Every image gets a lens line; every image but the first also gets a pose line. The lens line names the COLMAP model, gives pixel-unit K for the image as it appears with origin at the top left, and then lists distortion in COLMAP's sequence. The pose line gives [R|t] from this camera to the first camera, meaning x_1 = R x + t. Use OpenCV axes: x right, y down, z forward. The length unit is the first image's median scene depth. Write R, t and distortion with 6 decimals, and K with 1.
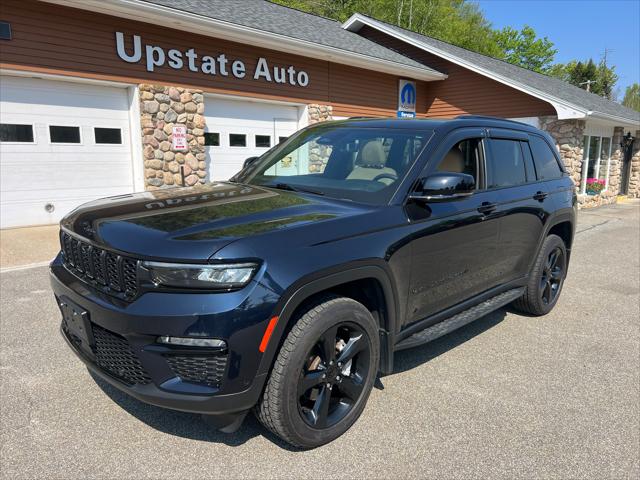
lens RADIAL K [[476.1, 0, 317.1], [0, 476.1, 239.4], [0, 0, 1]] dist [0.041592, -0.045843]
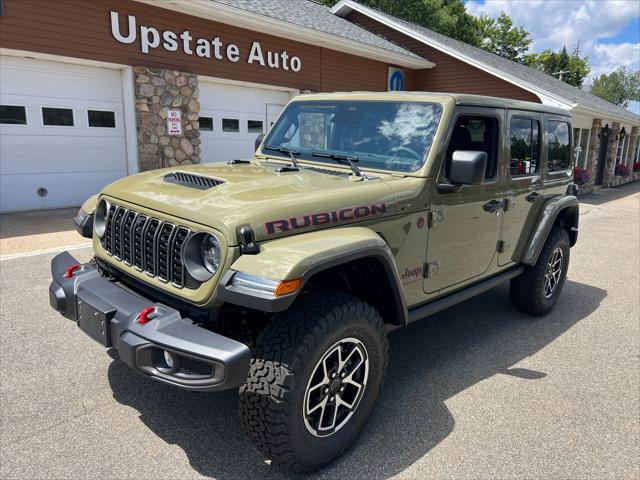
lens RADIAL K [[476.1, 0, 315.9], [0, 476.1, 240.8], [0, 0, 1]] dist [0.041592, -0.045843]
pose [[0.998526, 0.006777, 0.053846, -0.046319], [-0.008652, 0.999362, 0.034656, -0.005199], [-0.053577, -0.035070, 0.997948, -0.007162]]
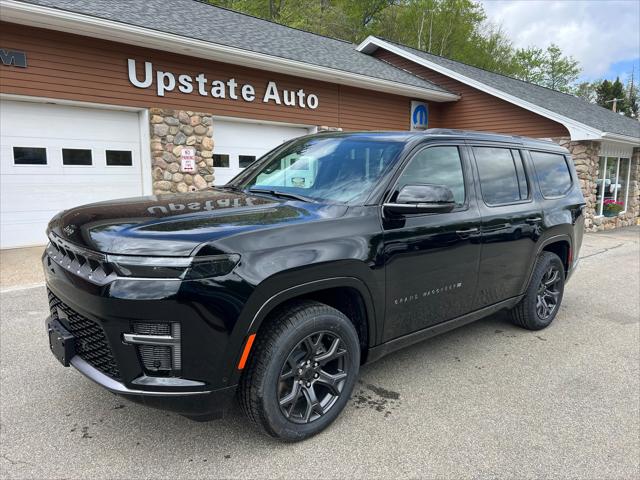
lens RADIAL K [[476.1, 0, 319.3], [0, 476.1, 240.2], [0, 0, 1]] dist [0.041592, -0.045843]
pose [[0.998949, 0.008978, -0.044956, 0.039040], [-0.010451, 0.999413, -0.032629, -0.009283], [0.044636, 0.033065, 0.998456, -0.004027]]
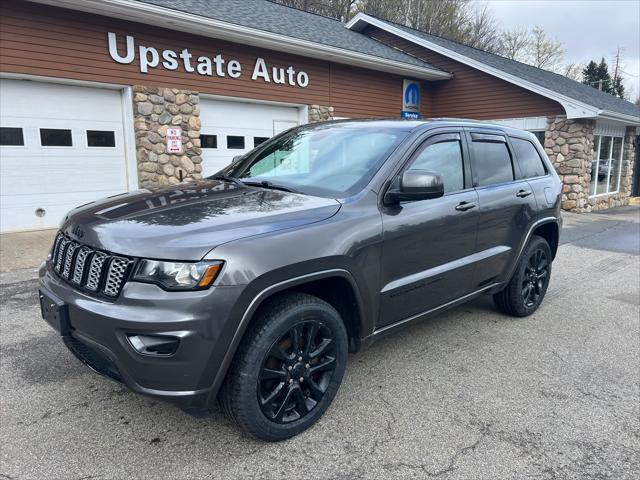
lens RADIAL K [[476.1, 0, 316.7], [0, 476.1, 238.1], [0, 0, 1]] dist [0.041592, -0.045843]
pose [[0.999765, -0.001629, -0.021595, 0.023204], [0.001521, 0.999986, -0.005045, -0.006656], [0.021603, 0.005011, 0.999754, 0.028669]]
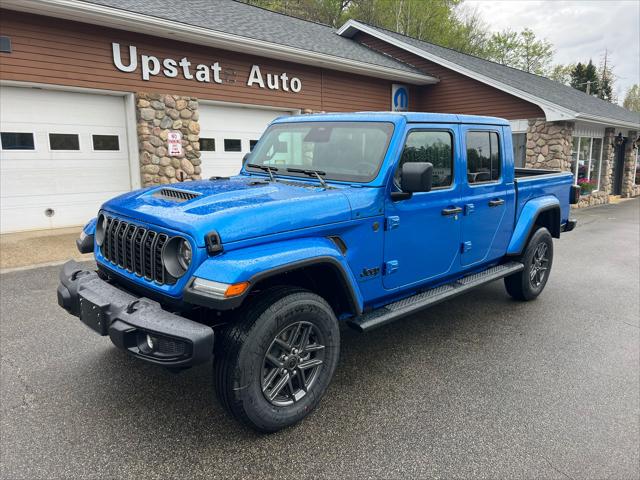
lens RADIAL K [[476.1, 0, 317.8], [0, 476.1, 239.4], [0, 0, 1]] dist [0.041592, -0.045843]
pose [[0.999928, -0.009516, -0.007297, 0.025932], [0.009474, 0.999939, -0.005691, 0.003586], [0.007351, 0.005621, 0.999957, -0.030831]]
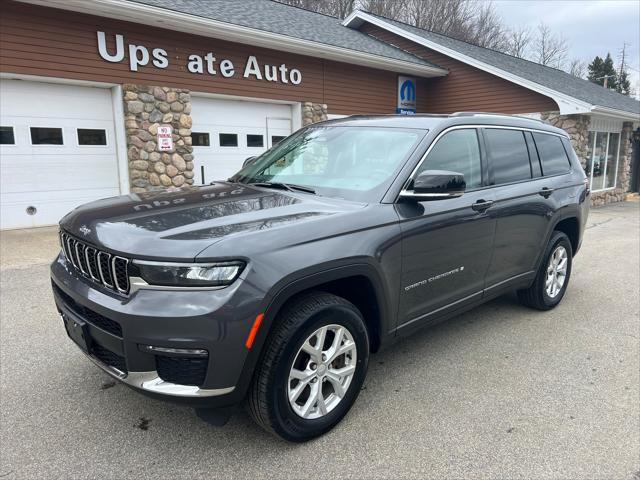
lens RADIAL K [[476.1, 0, 321.3], [0, 476.1, 239.9], [0, 0, 1]] dist [0.041592, -0.045843]
pose [[0.999614, -0.005619, -0.027206, 0.057055], [0.005707, 0.999979, 0.003137, -0.003889], [0.027188, -0.003291, 0.999625, 0.021835]]
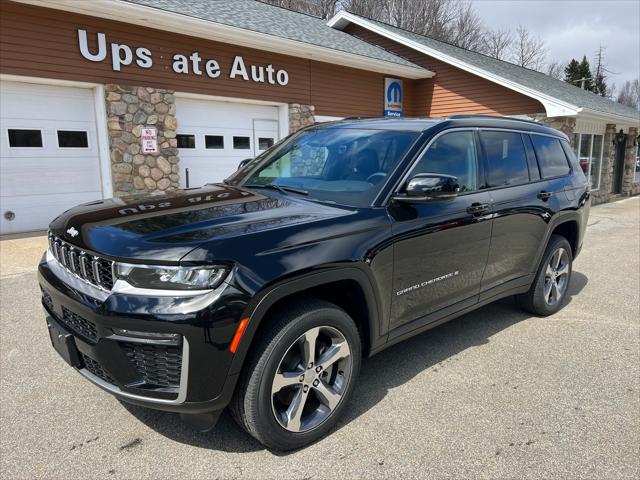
lens RADIAL K [[476.1, 0, 319.2], [0, 476.1, 240.5], [0, 0, 1]] dist [0.041592, -0.045843]
pose [[0.999898, -0.012619, 0.006723, 0.040082], [0.012605, 0.999918, 0.002048, -0.009917], [-0.006749, -0.001963, 0.999975, 0.040577]]
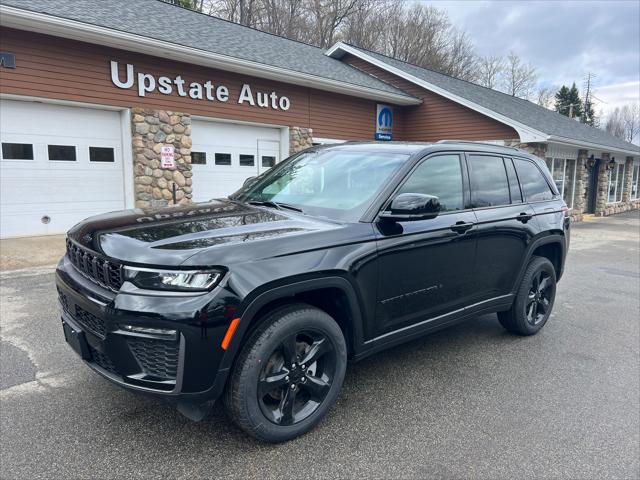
lens RADIAL K [[476.1, 0, 319.6], [0, 476.1, 241.5], [0, 0, 1]] dist [0.041592, -0.045843]
pose [[0.999820, 0.005799, 0.018073, 0.038032], [-0.005211, 0.999462, -0.032396, 0.013715], [-0.018251, 0.032296, 0.999312, -0.085690]]
